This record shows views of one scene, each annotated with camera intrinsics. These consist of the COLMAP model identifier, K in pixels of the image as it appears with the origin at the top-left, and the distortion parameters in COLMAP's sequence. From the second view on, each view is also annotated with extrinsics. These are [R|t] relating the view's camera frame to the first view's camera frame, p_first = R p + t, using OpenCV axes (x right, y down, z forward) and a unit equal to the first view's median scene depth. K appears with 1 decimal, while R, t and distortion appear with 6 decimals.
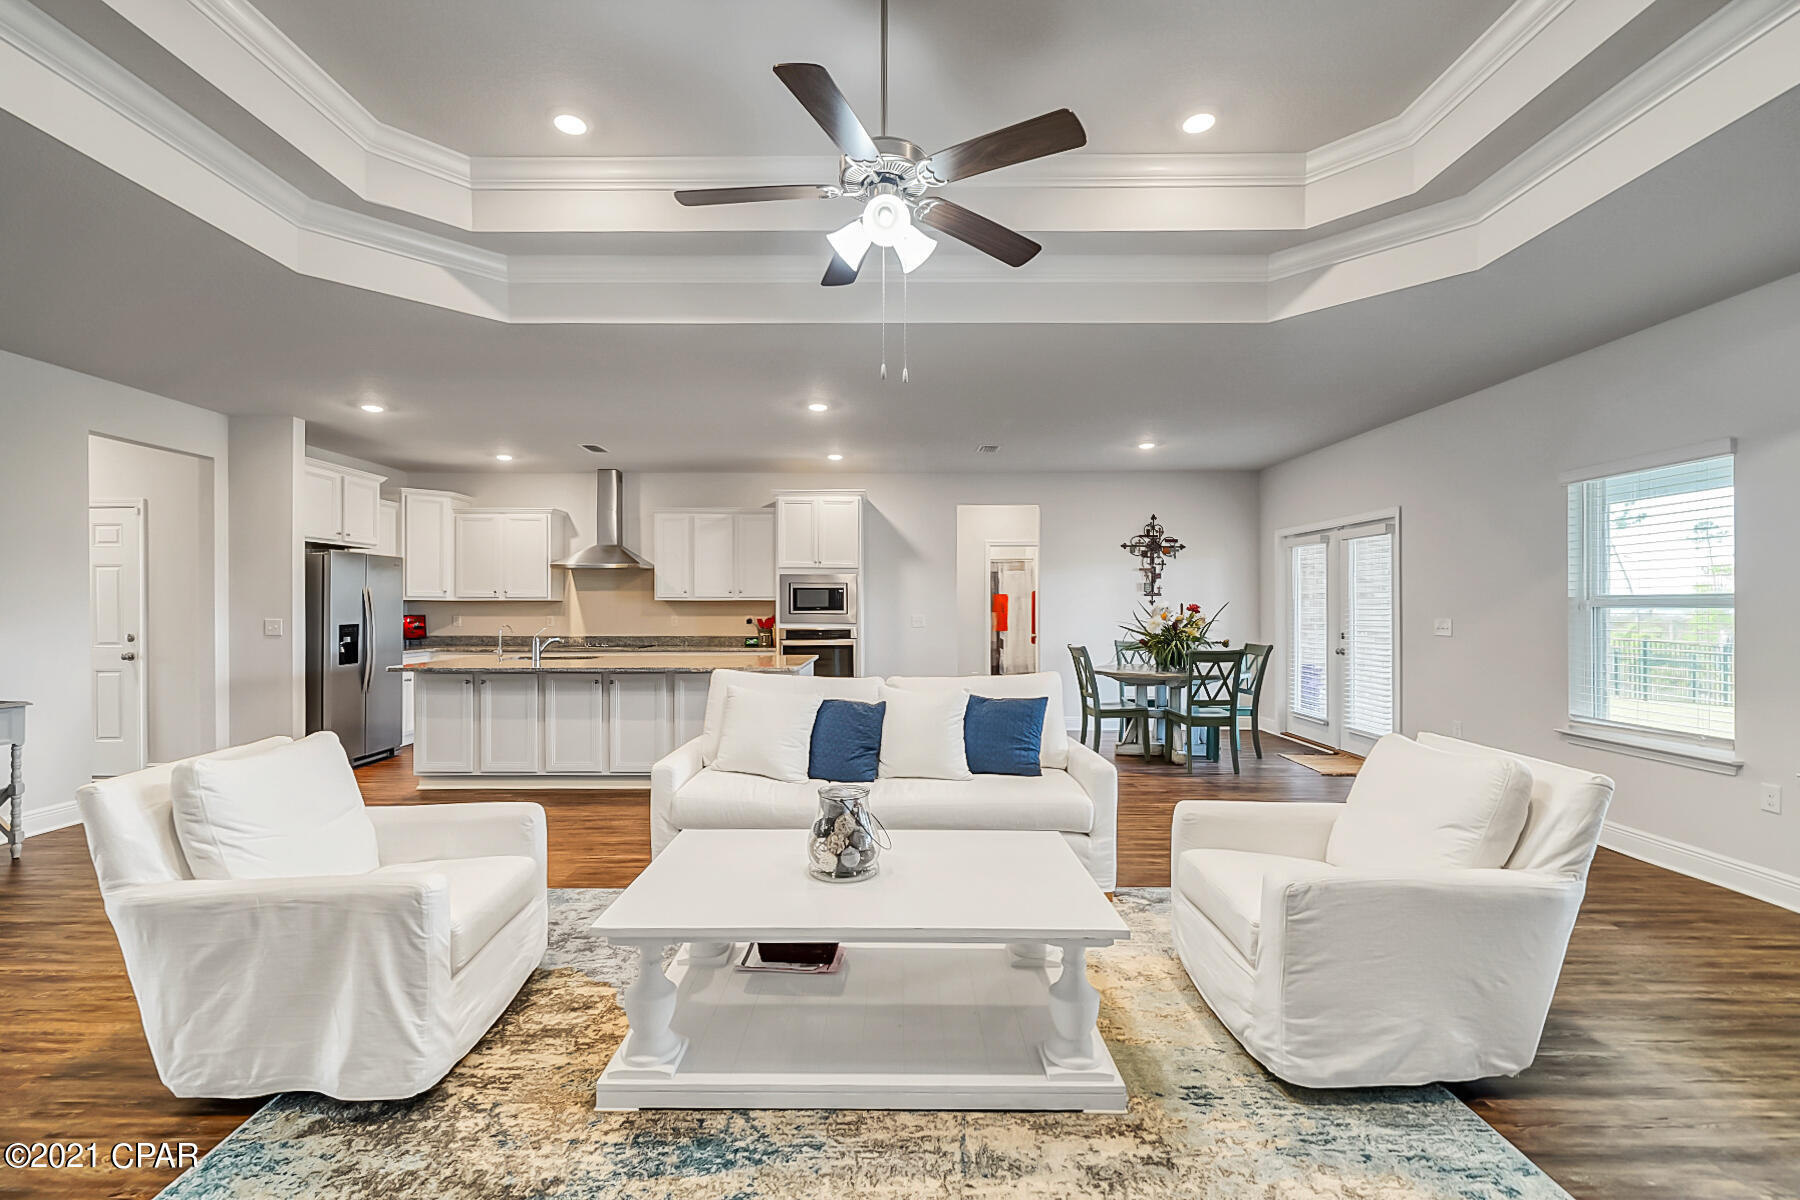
lens RADIAL K [[800.2, 0, 897.6], [0, 800.2, 605.9], [0, 0, 1]] dist [-0.000281, 0.000906]
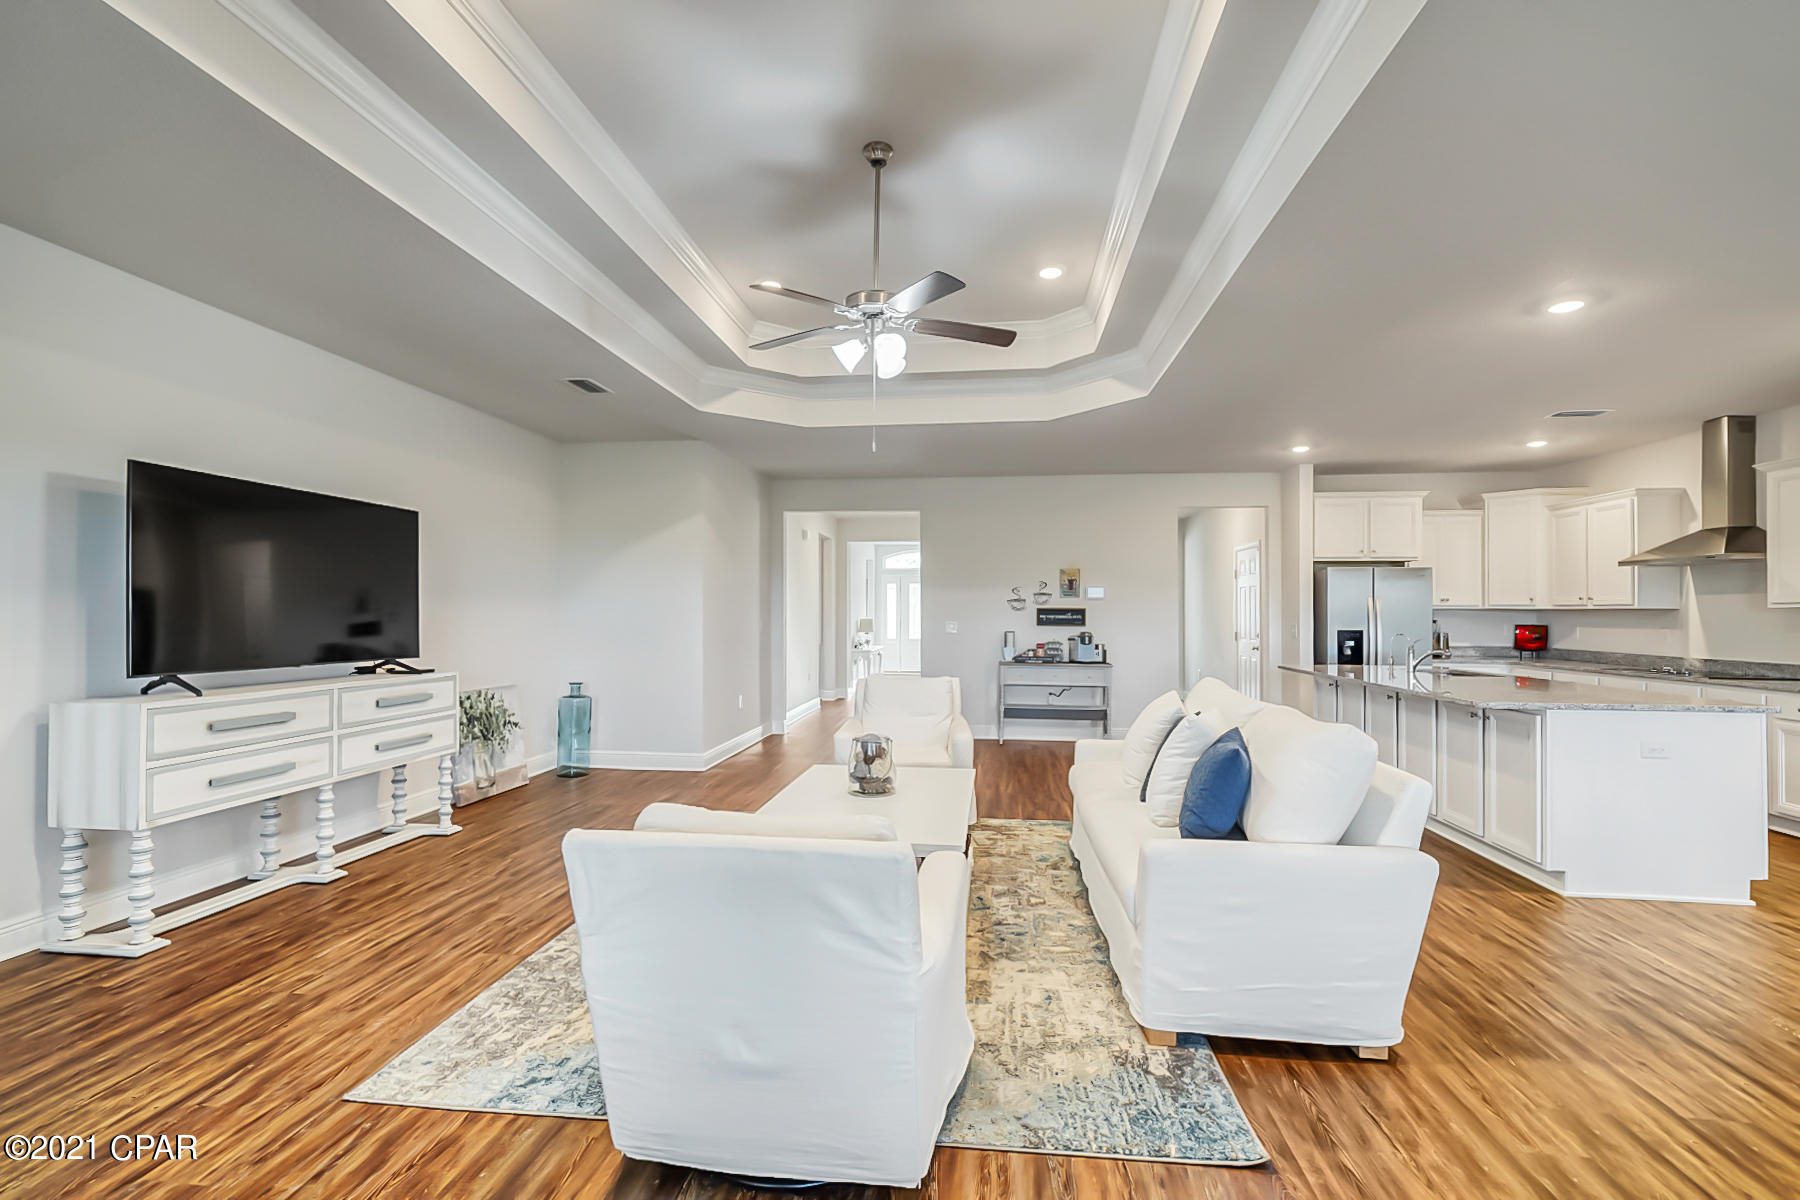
lens RADIAL K [[841.0, 0, 899.6], [0, 841.0, 608.1], [0, 0, 1]] dist [0.000133, -0.000933]
pose [[-0.104360, -0.005022, -0.994527, 0.474709], [-0.002164, 0.999986, -0.004823, -0.001795], [0.994537, 0.001649, -0.104369, 0.396233]]
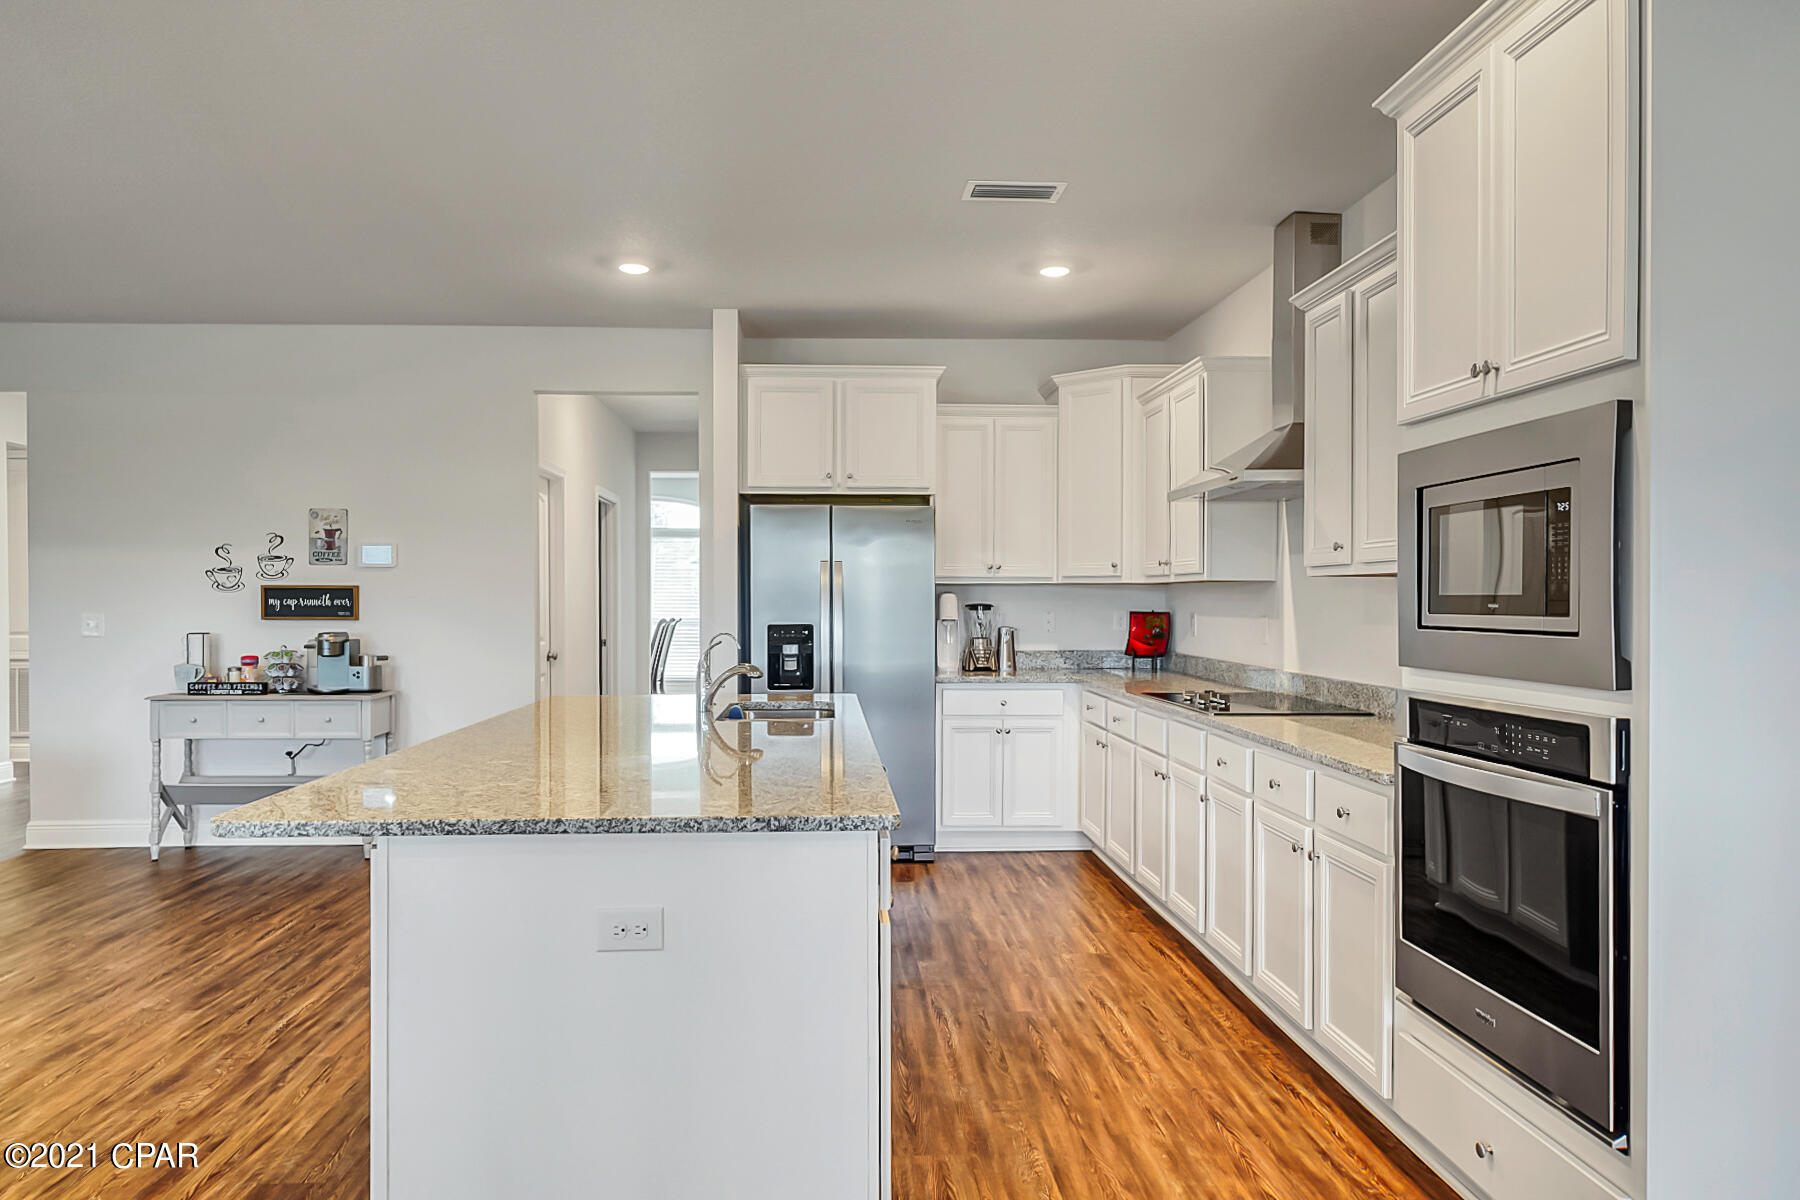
lens RADIAL K [[1213.5, 0, 883.9], [0, 1213.5, 606.1], [0, 0, 1]] dist [-0.008861, 0.002895]
pose [[0.062084, 0.008101, -0.998038, 0.191369], [0.003313, 0.999960, 0.008323, 0.000780], [0.998065, -0.003824, 0.062055, 0.830523]]
